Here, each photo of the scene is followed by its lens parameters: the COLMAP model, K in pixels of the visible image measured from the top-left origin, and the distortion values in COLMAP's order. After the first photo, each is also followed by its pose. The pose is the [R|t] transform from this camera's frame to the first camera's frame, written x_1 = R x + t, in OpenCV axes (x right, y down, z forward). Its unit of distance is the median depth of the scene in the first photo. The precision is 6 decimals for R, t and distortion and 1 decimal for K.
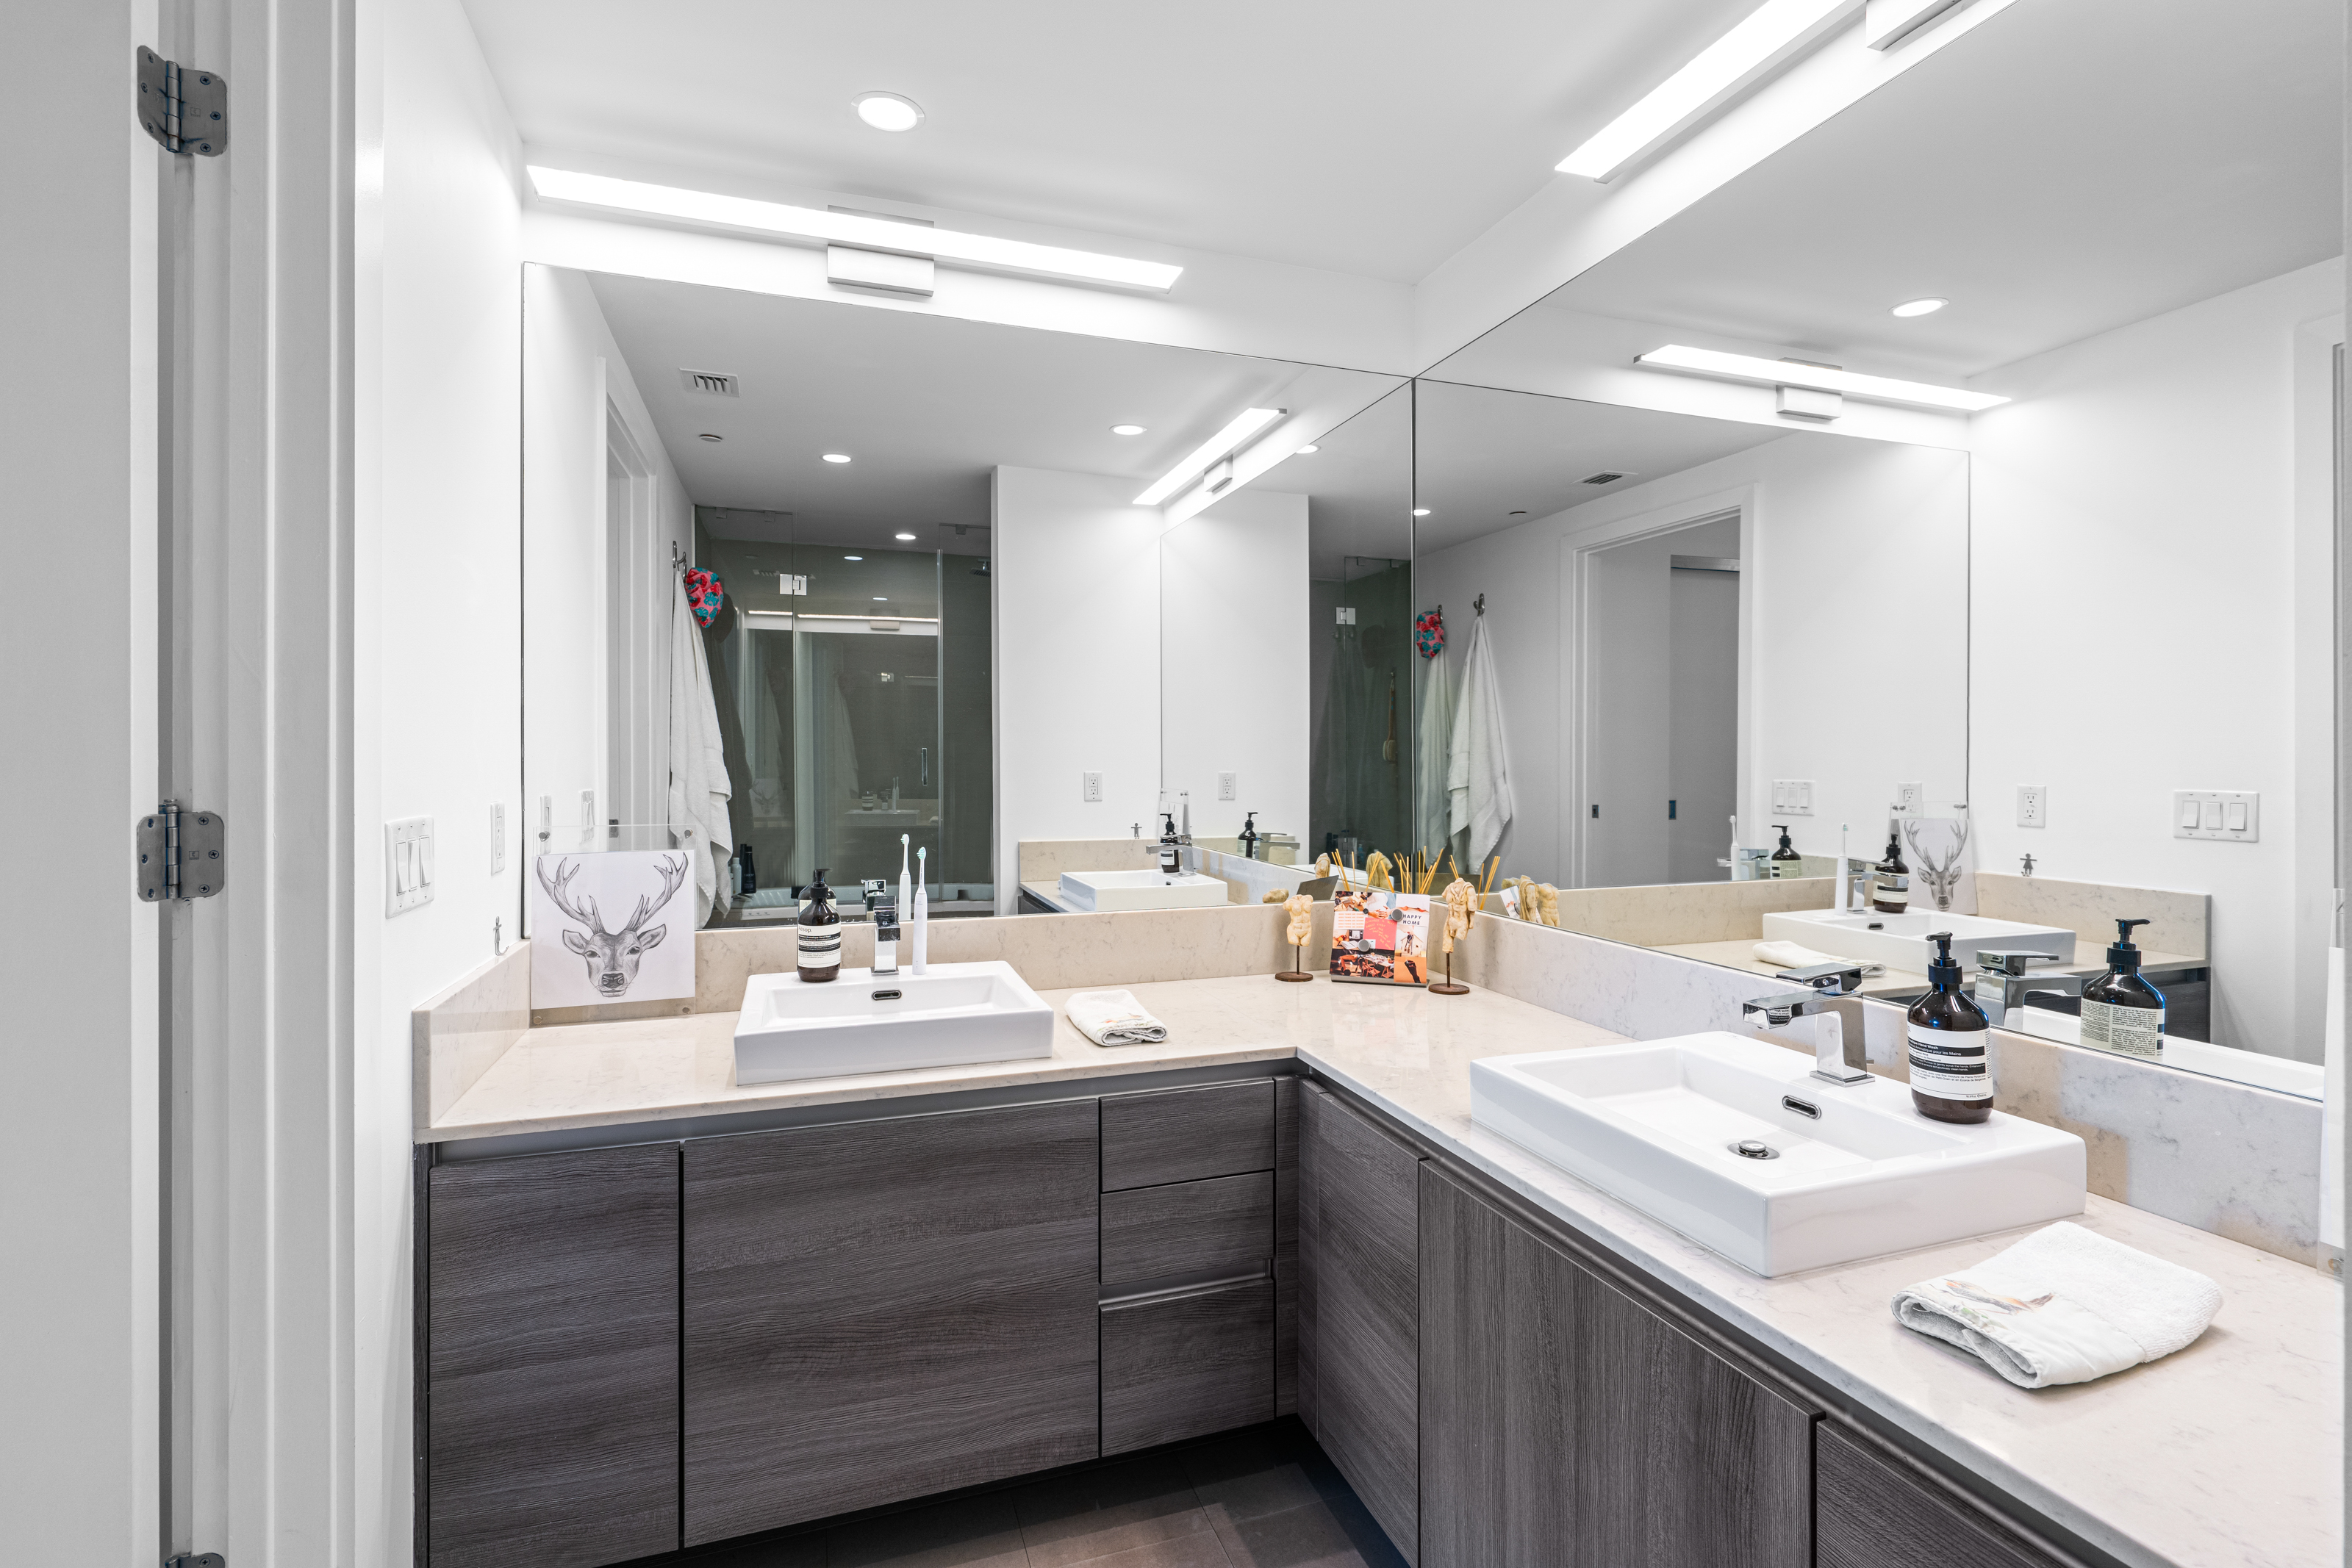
lens RADIAL K [[1078.2, 0, 1191.8], [0, 1078.2, 772.7], [0, 0, 1]] dist [-0.017265, 0.006322]
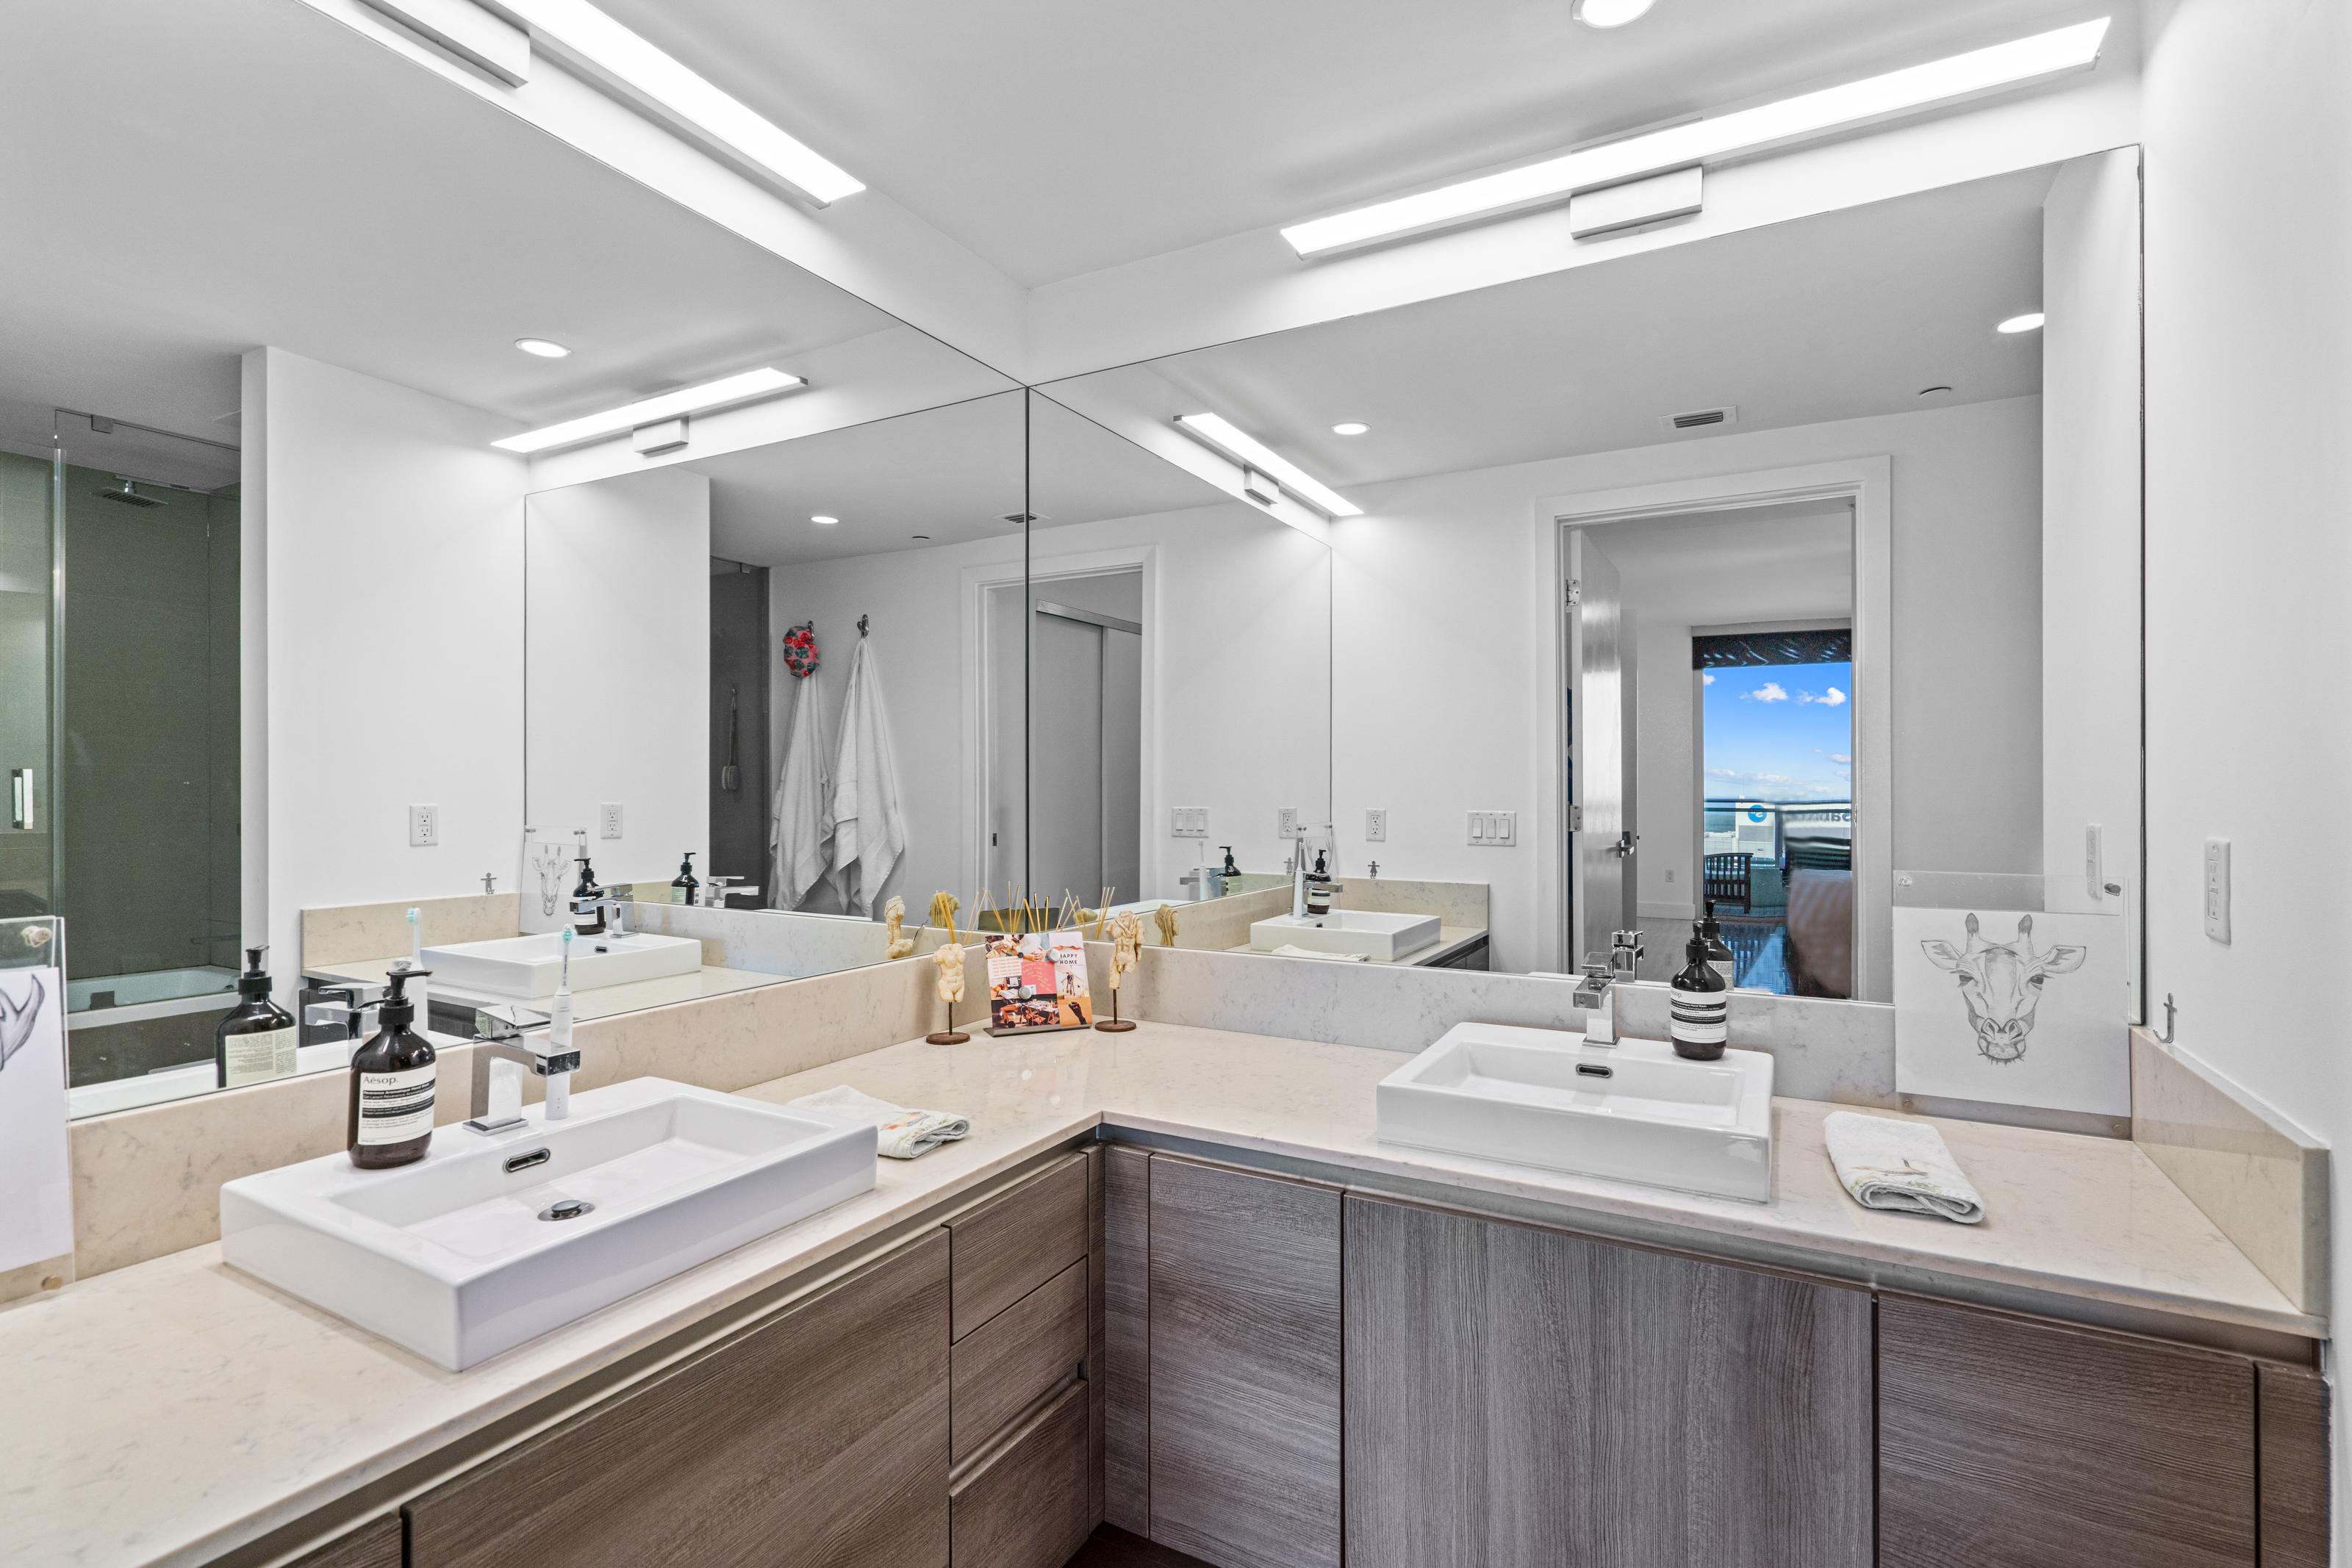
lens RADIAL K [[1078.2, 0, 1194.4], [0, 1078.2, 793.5], [0, 0, 1]] dist [-0.017265, 0.006322]
pose [[0.740829, -0.002114, 0.671690, -0.357336], [0.006394, 0.999972, -0.003904, -0.004734], [-0.671663, 0.007187, 0.740822, 0.225962]]
